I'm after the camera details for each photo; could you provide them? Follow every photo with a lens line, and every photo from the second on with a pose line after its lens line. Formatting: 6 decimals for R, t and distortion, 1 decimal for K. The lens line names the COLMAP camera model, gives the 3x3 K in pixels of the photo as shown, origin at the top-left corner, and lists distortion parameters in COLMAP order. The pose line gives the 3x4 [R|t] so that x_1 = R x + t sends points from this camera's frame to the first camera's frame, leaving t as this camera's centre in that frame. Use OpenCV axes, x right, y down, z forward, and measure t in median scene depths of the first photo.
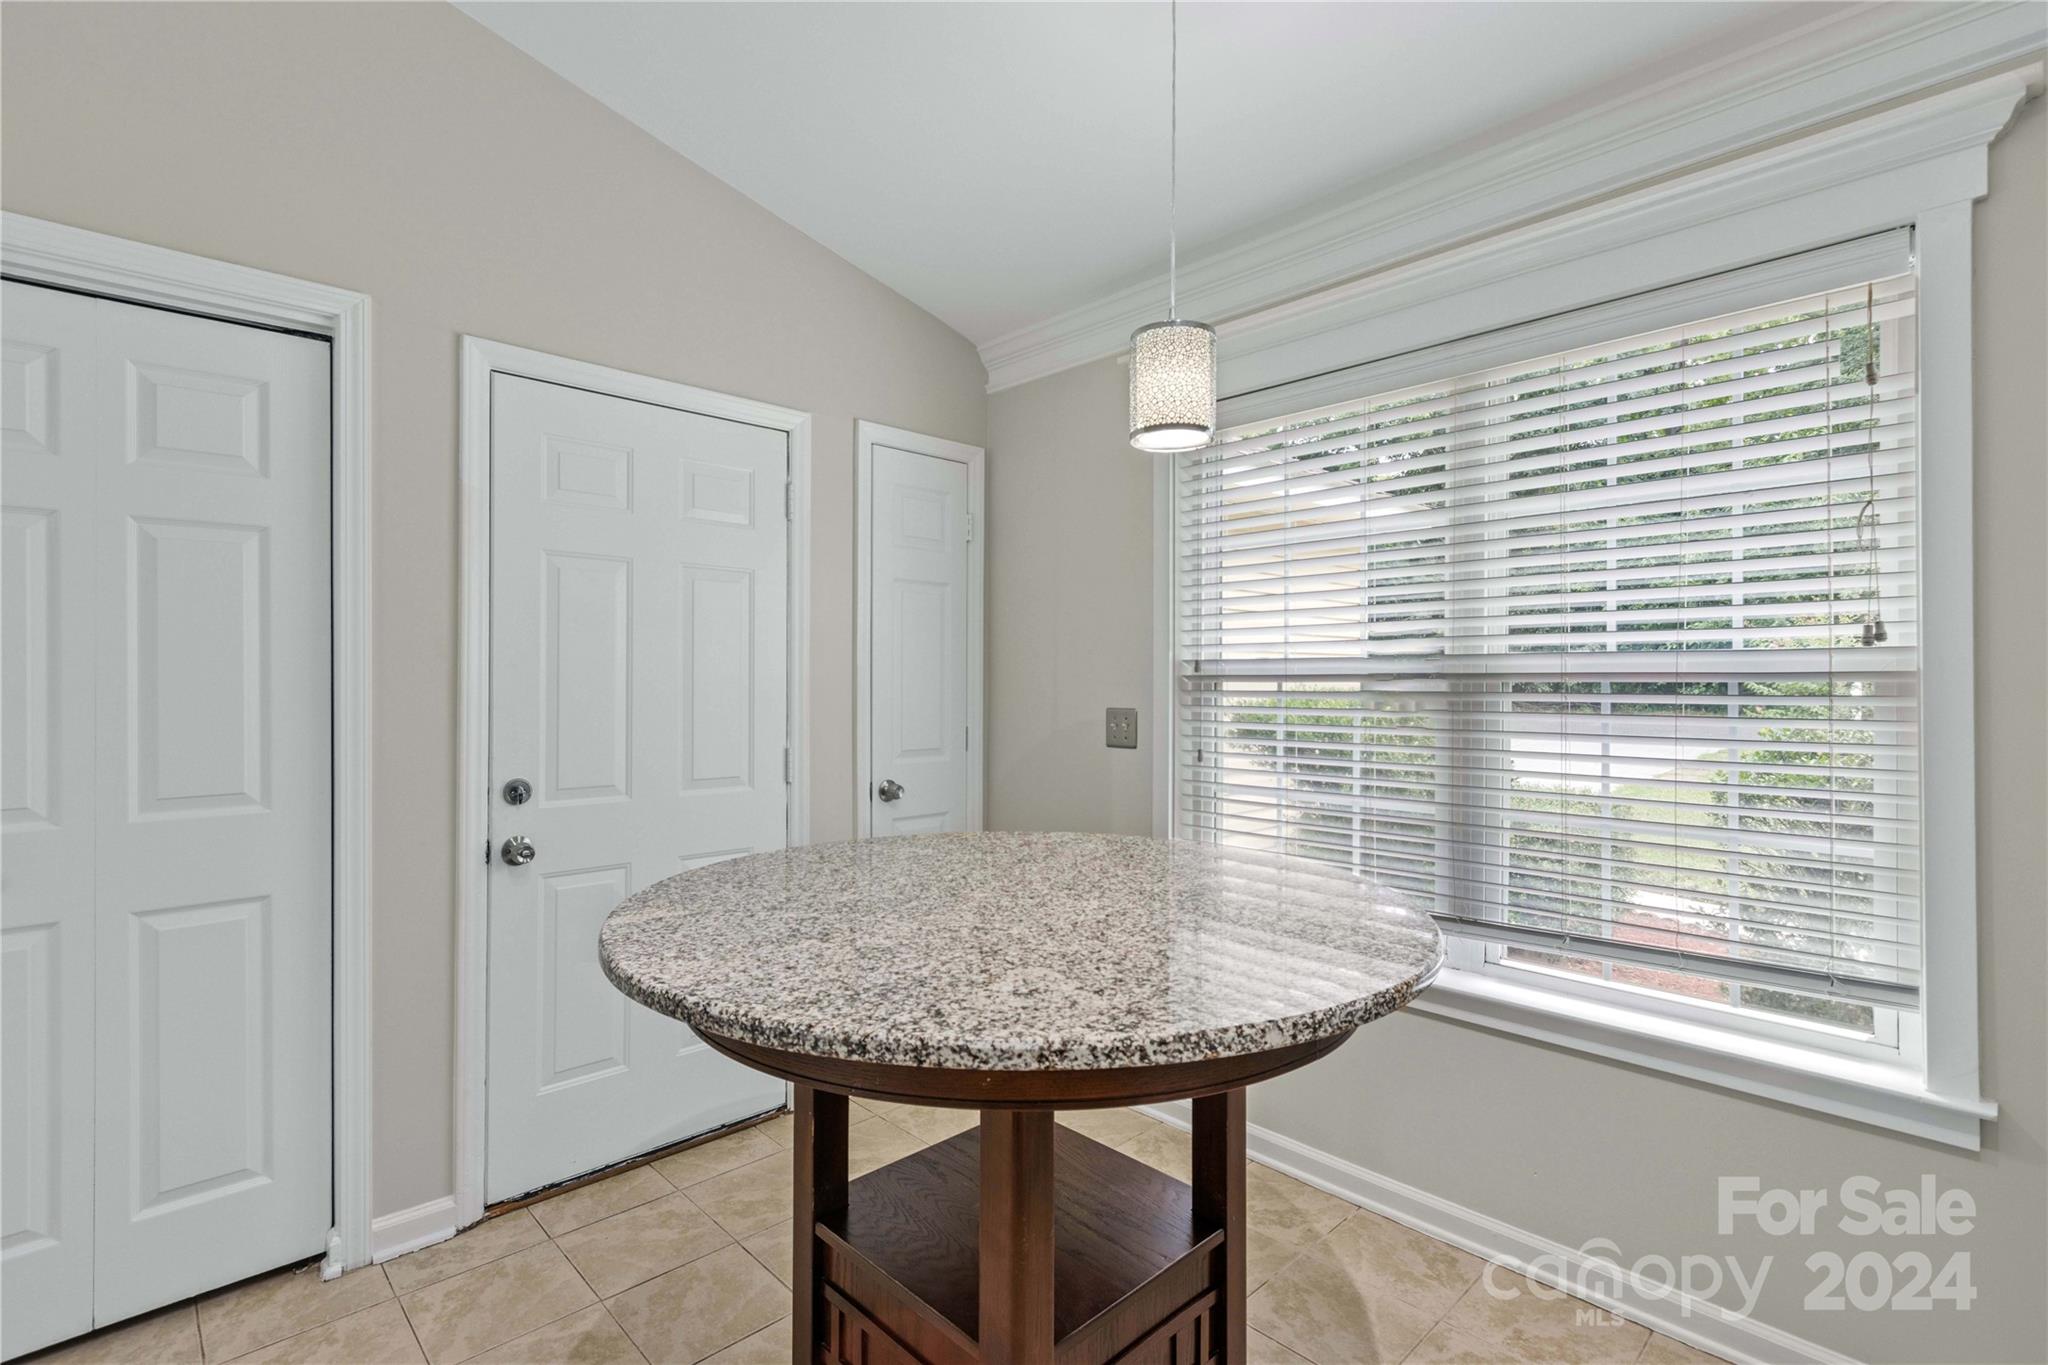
lens RADIAL K [[948.3, 0, 1010.5], [0, 948.3, 683.0], [0, 0, 1]] dist [0.005529, -0.001187]
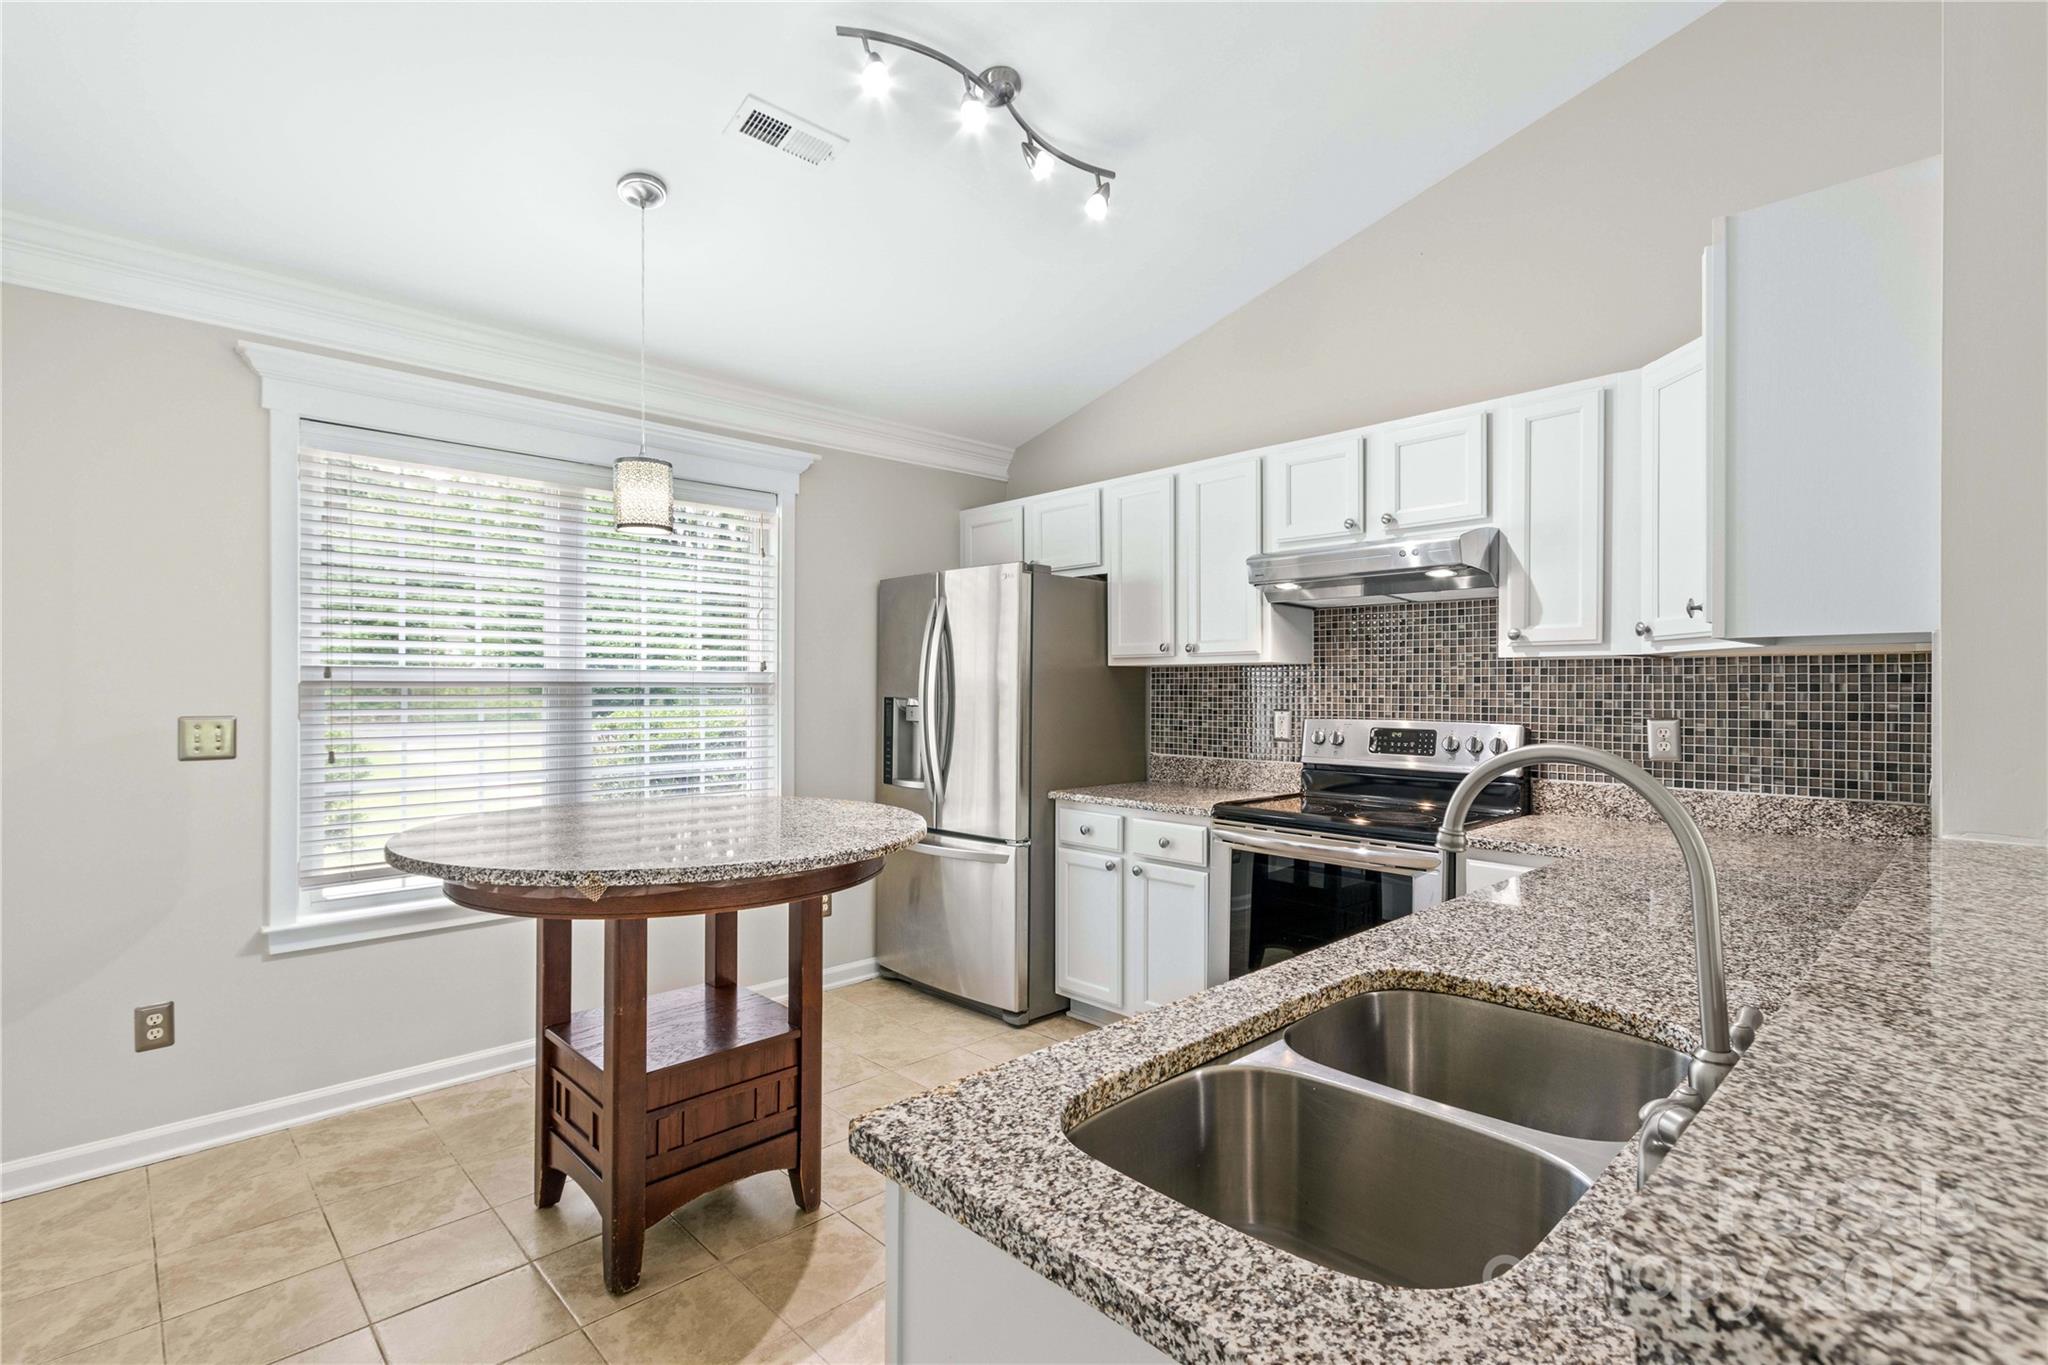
lens RADIAL K [[948.3, 0, 1019.7], [0, 948.3, 685.8], [0, 0, 1]] dist [0.005529, -0.001187]
pose [[-0.002310, 0.000829, 0.999997, -1.188620], [-0.000271, 1.000000, -0.000829, -0.003130], [-0.999997, -0.000273, -0.002310, 0.330473]]
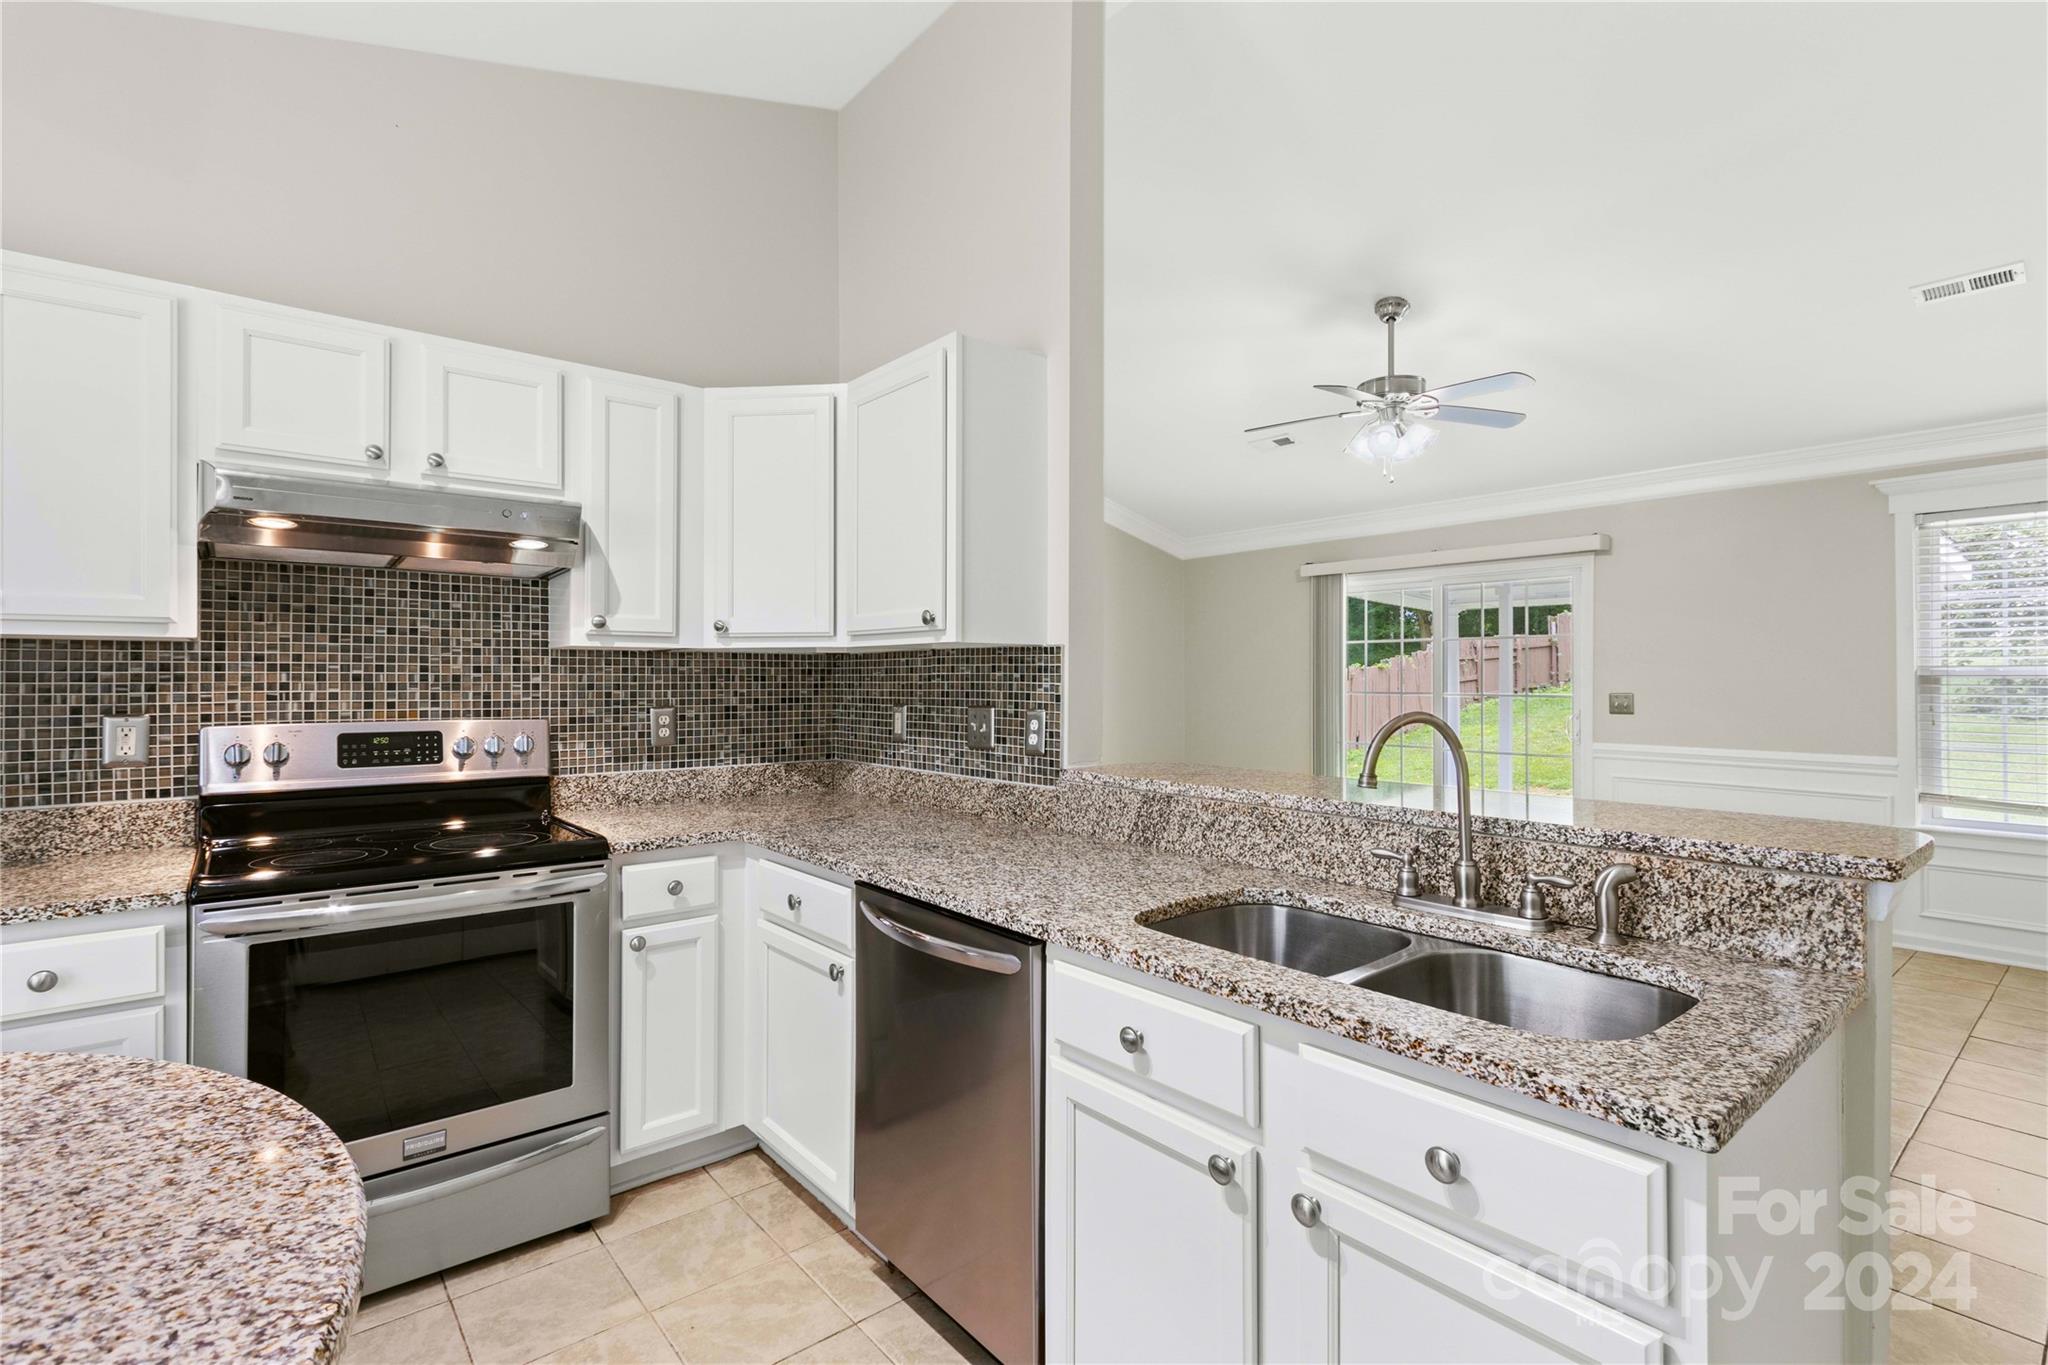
lens RADIAL K [[948.3, 0, 1008.9], [0, 948.3, 674.2], [0, 0, 1]] dist [0.005529, -0.001187]
pose [[-0.997471, -0.001455, 0.071067, -0.464627], [-0.001721, 0.999992, -0.003681, -0.004063], [-0.071061, -0.003794, -0.997465, 0.860441]]
